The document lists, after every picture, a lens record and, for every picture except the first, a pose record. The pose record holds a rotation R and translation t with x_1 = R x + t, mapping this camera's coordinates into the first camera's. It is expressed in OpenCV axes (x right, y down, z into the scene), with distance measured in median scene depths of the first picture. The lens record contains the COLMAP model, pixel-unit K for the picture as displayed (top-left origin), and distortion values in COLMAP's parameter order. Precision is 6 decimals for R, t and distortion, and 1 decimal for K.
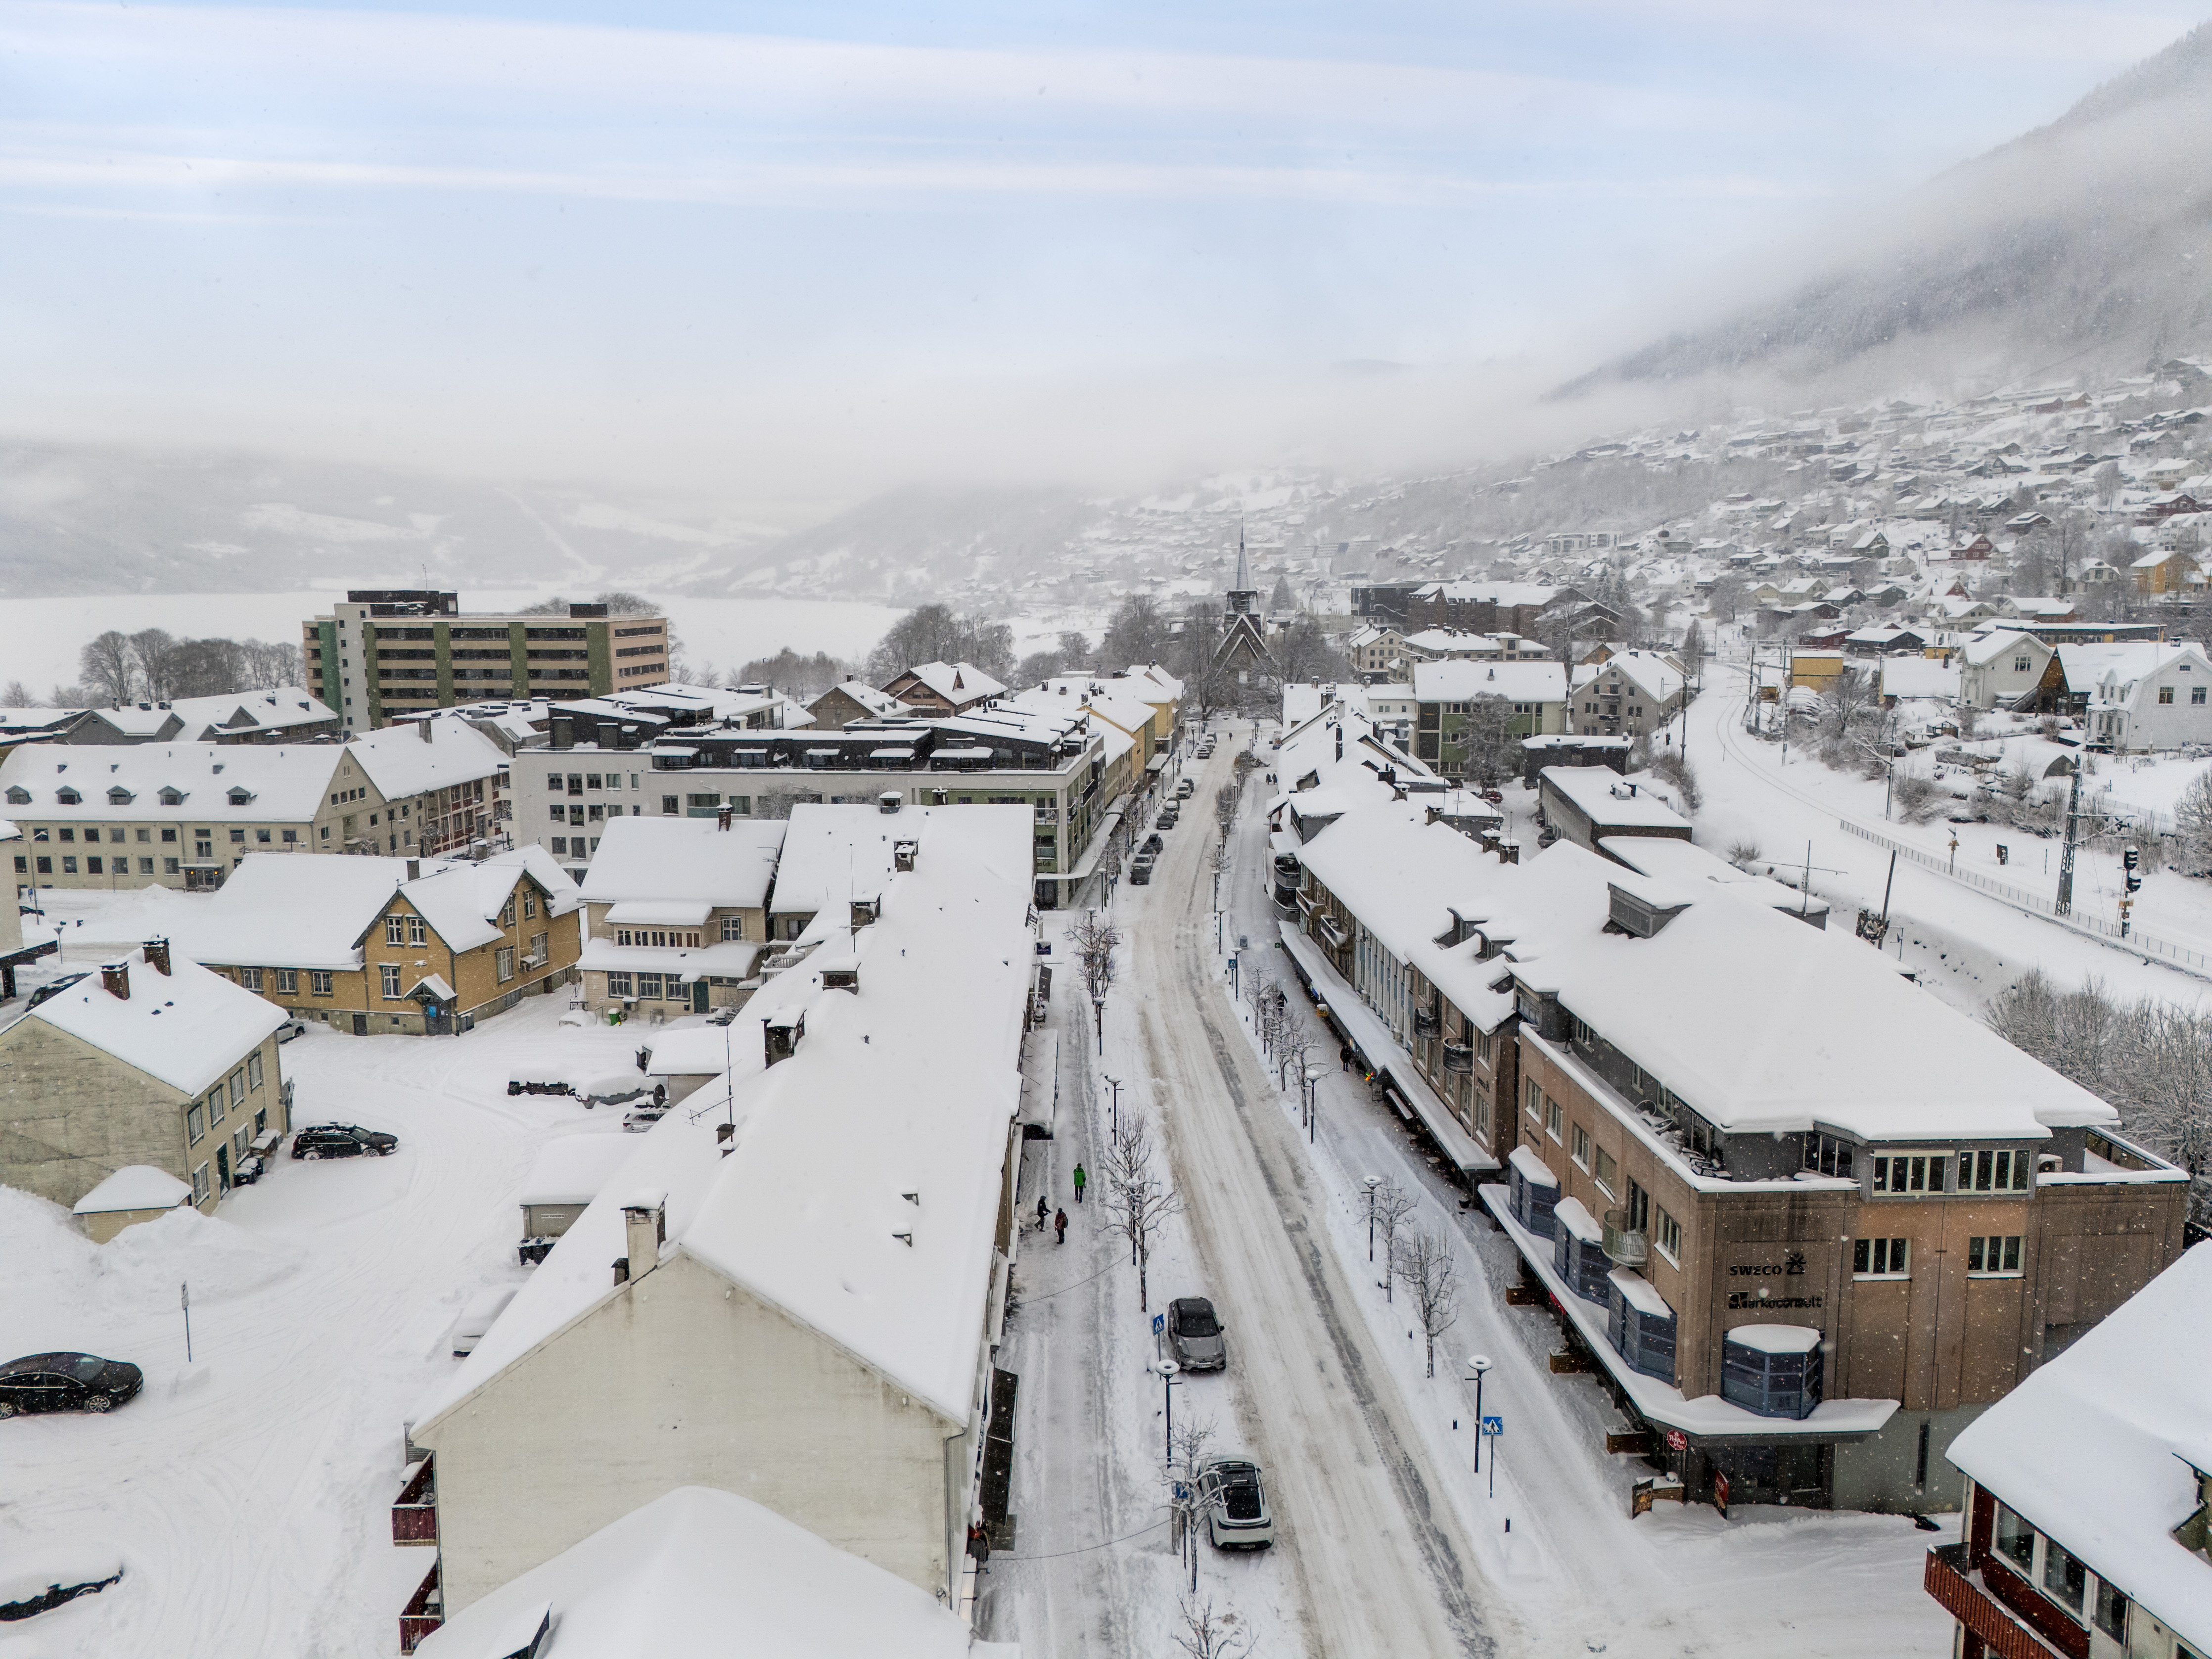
lens RADIAL K [[1609.3, 0, 1106.0], [0, 1609.3, 829.5], [0, 0, 1]] dist [0.078842, -0.062956]
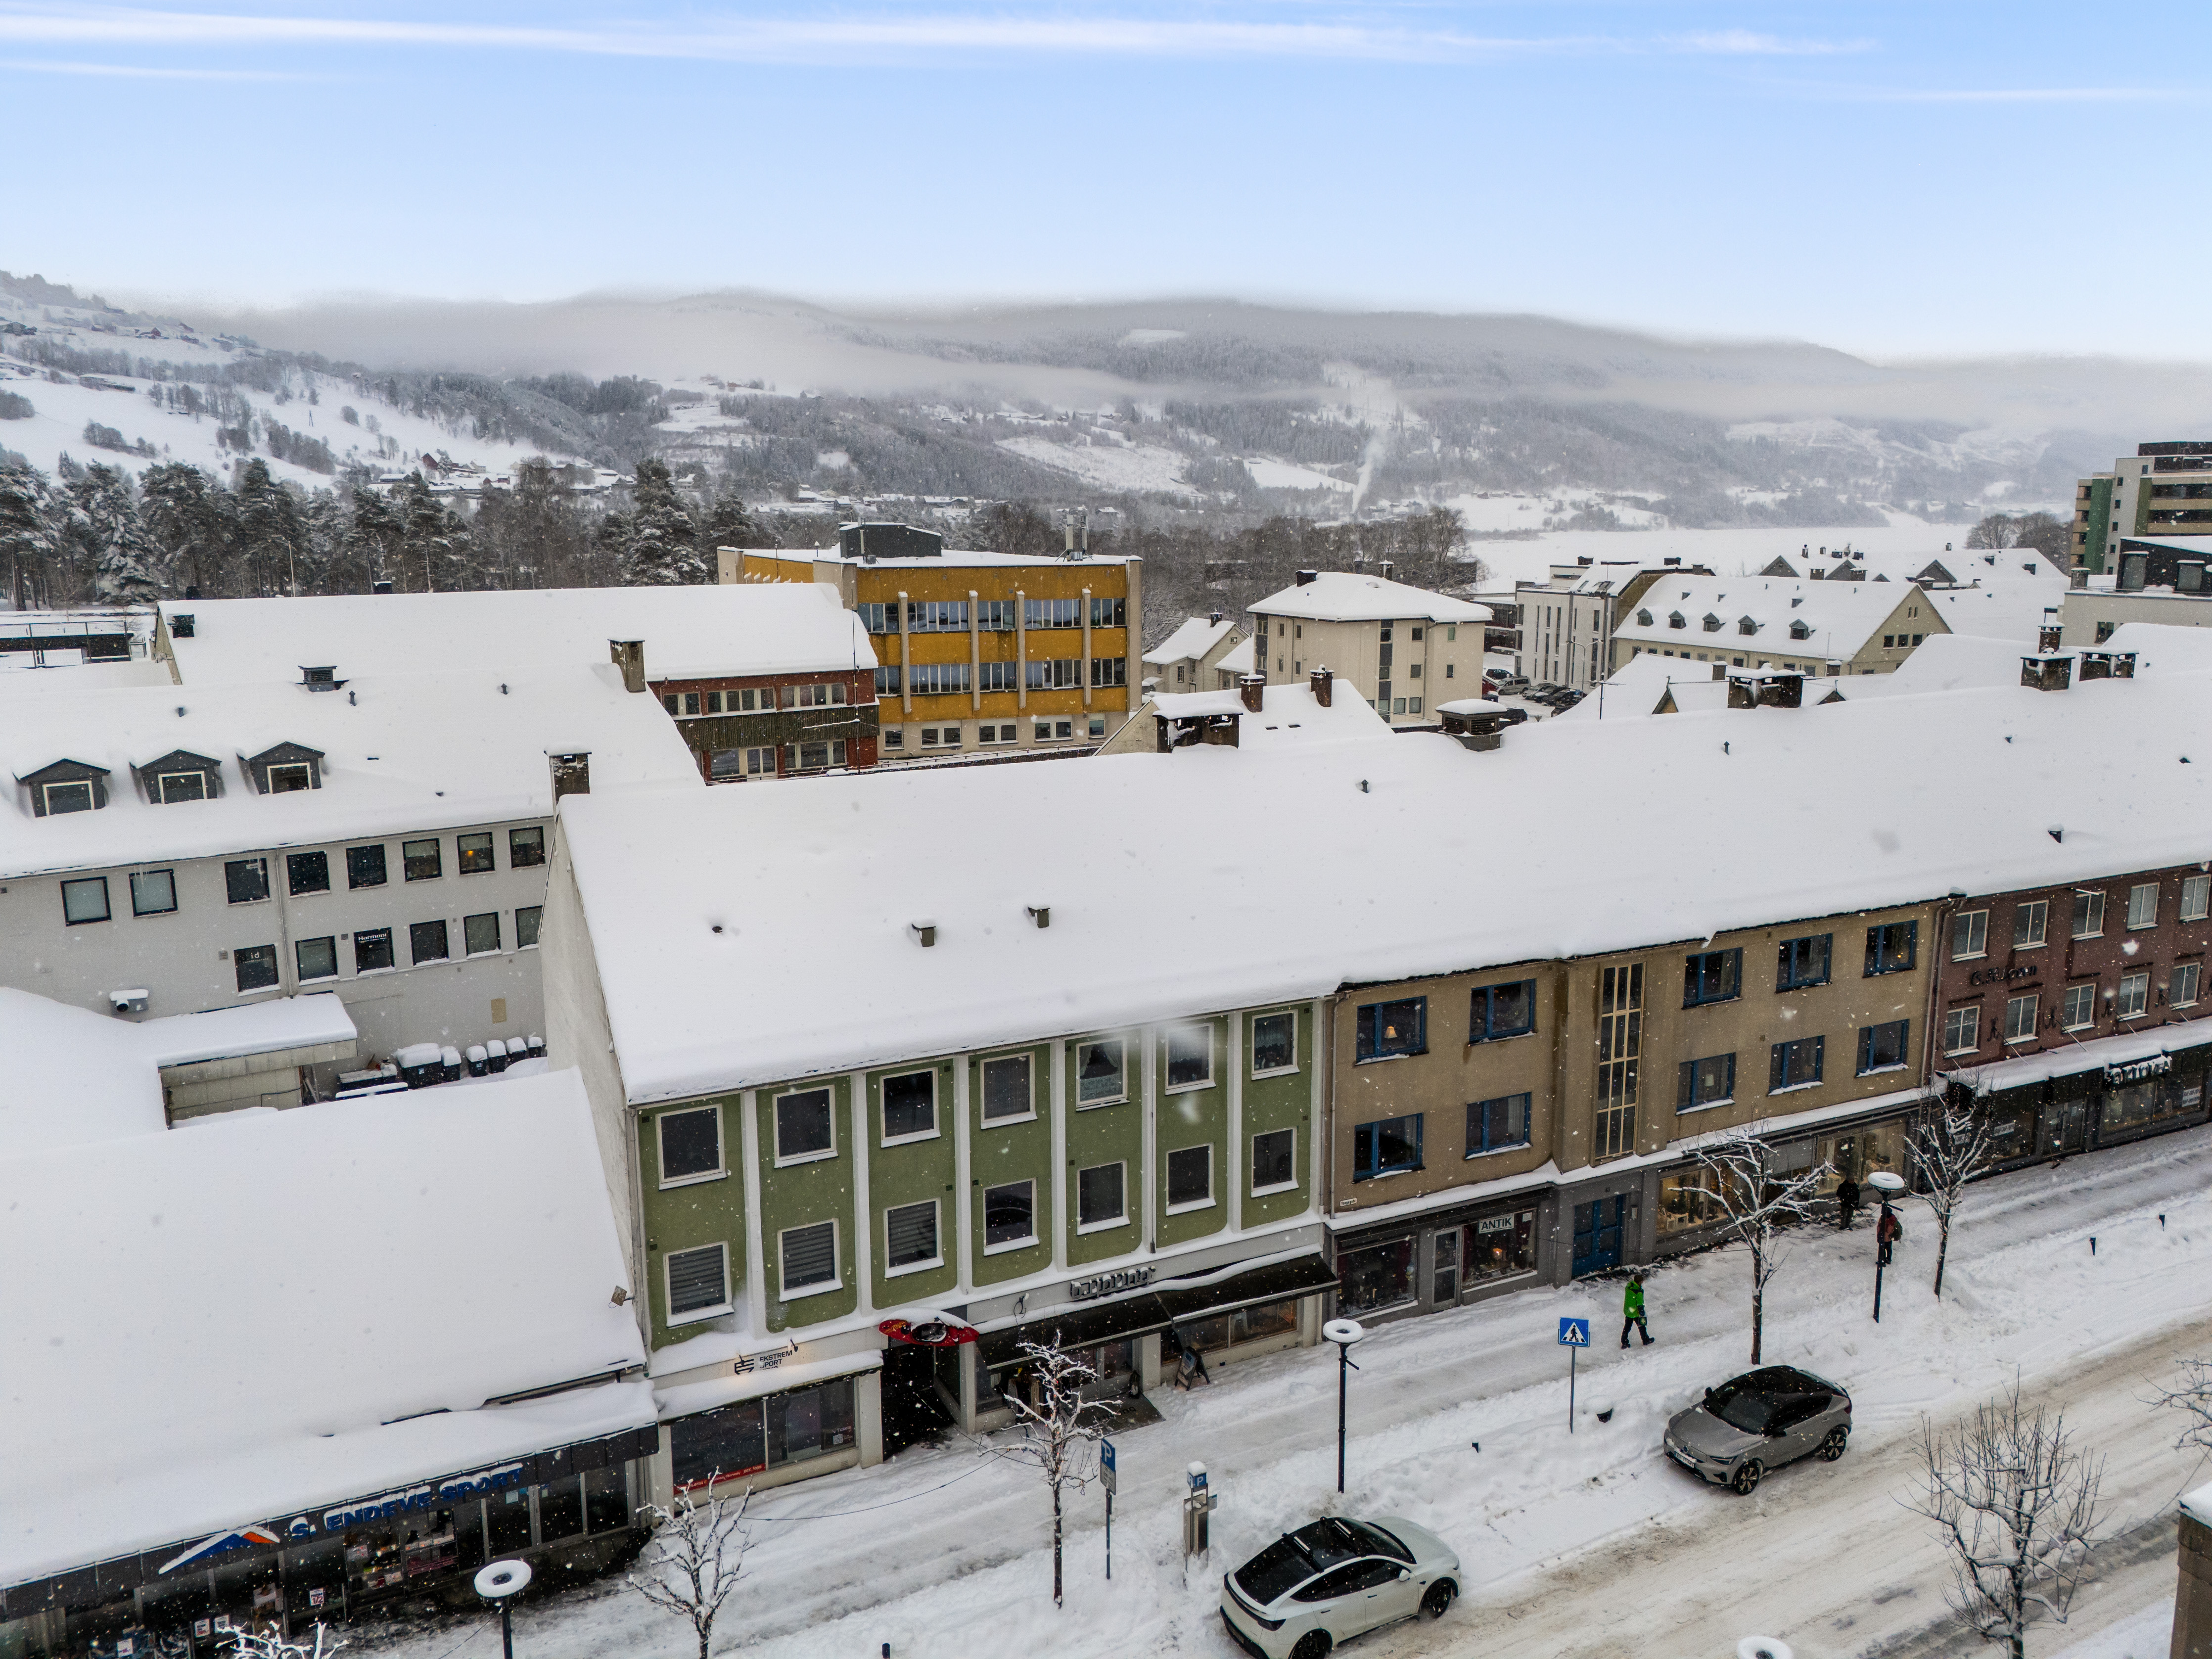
lens RADIAL K [[1609.3, 0, 1106.0], [0, 1609.3, 829.5], [0, 0, 1]] dist [0.078842, -0.062956]
pose [[0.431839, 0.180599, -0.883685, 0.168725], [-0.140413, 0.981264, 0.131925, 0.026072], [0.890954, 0.067111, 0.449107, 0.210797]]
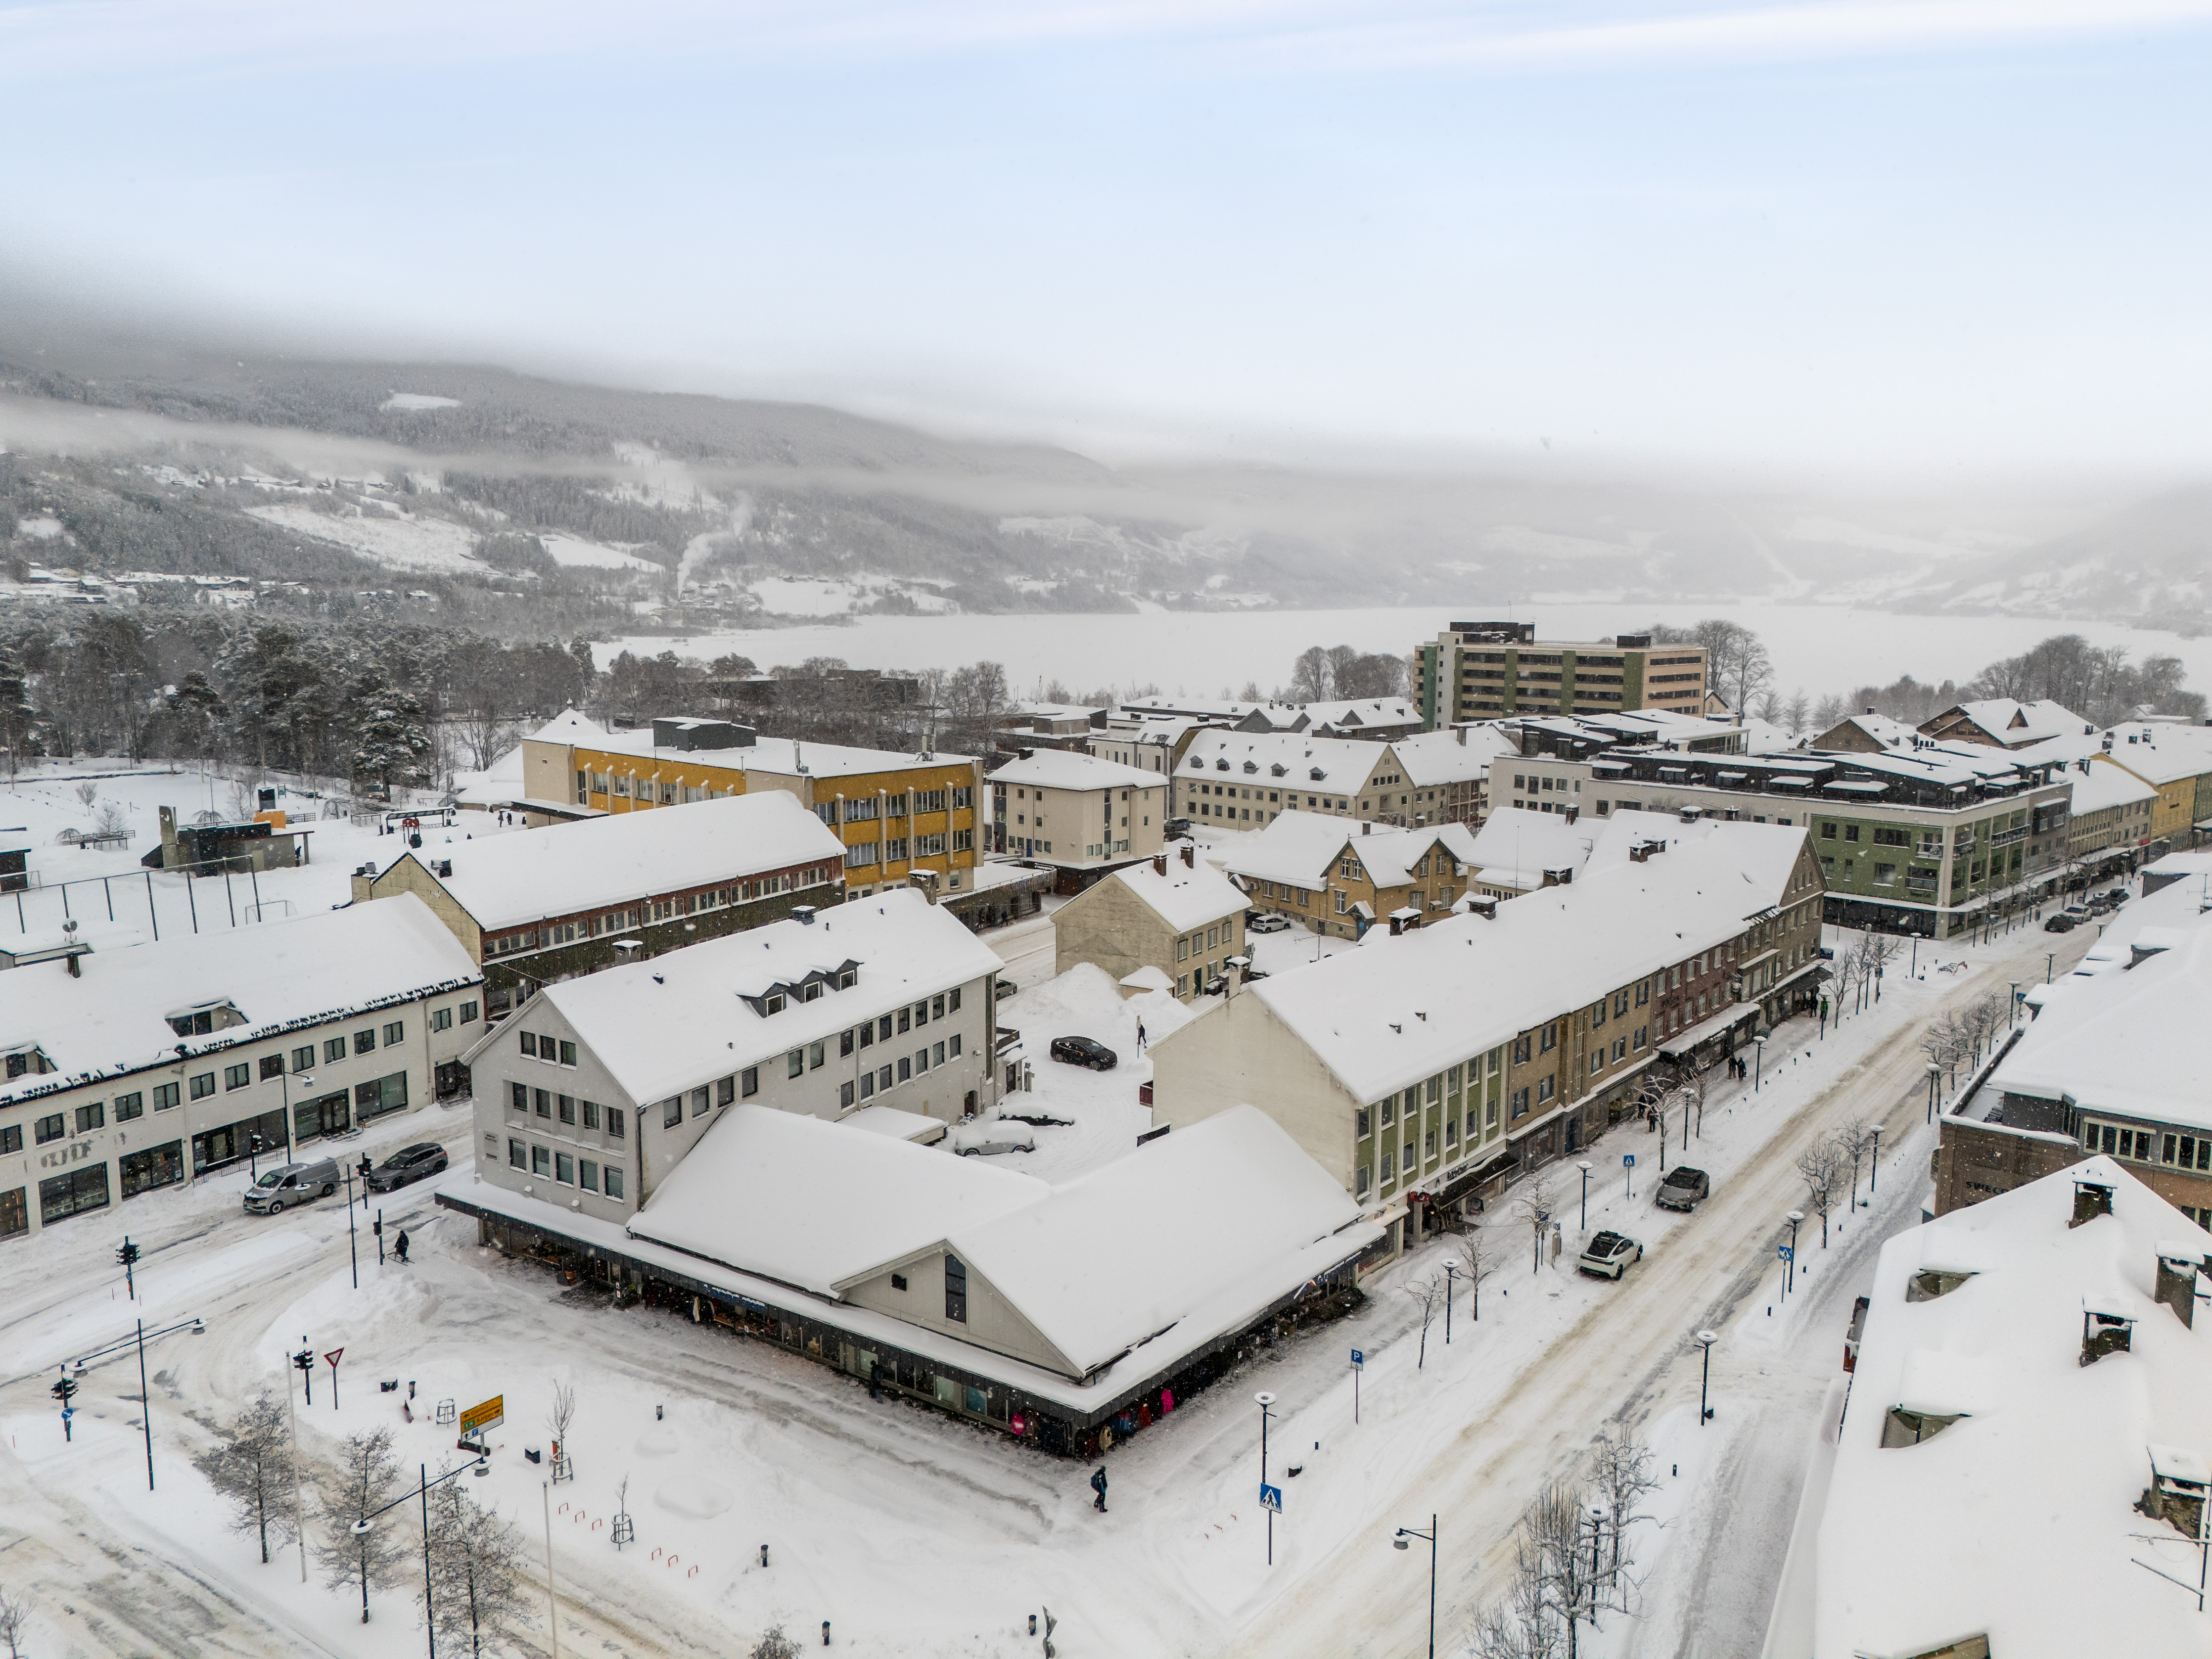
lens RADIAL K [[1571.4, 0, 1101.0], [0, 1571.4, 860.8], [0, 0, 1]] dist [0.119299, -0.131376]
pose [[0.759554, 0.118822, -0.639499, 0.211868], [-0.110505, 0.992453, 0.053152, 0.002482], [0.640989, 0.030296, 0.766952, -0.166029]]
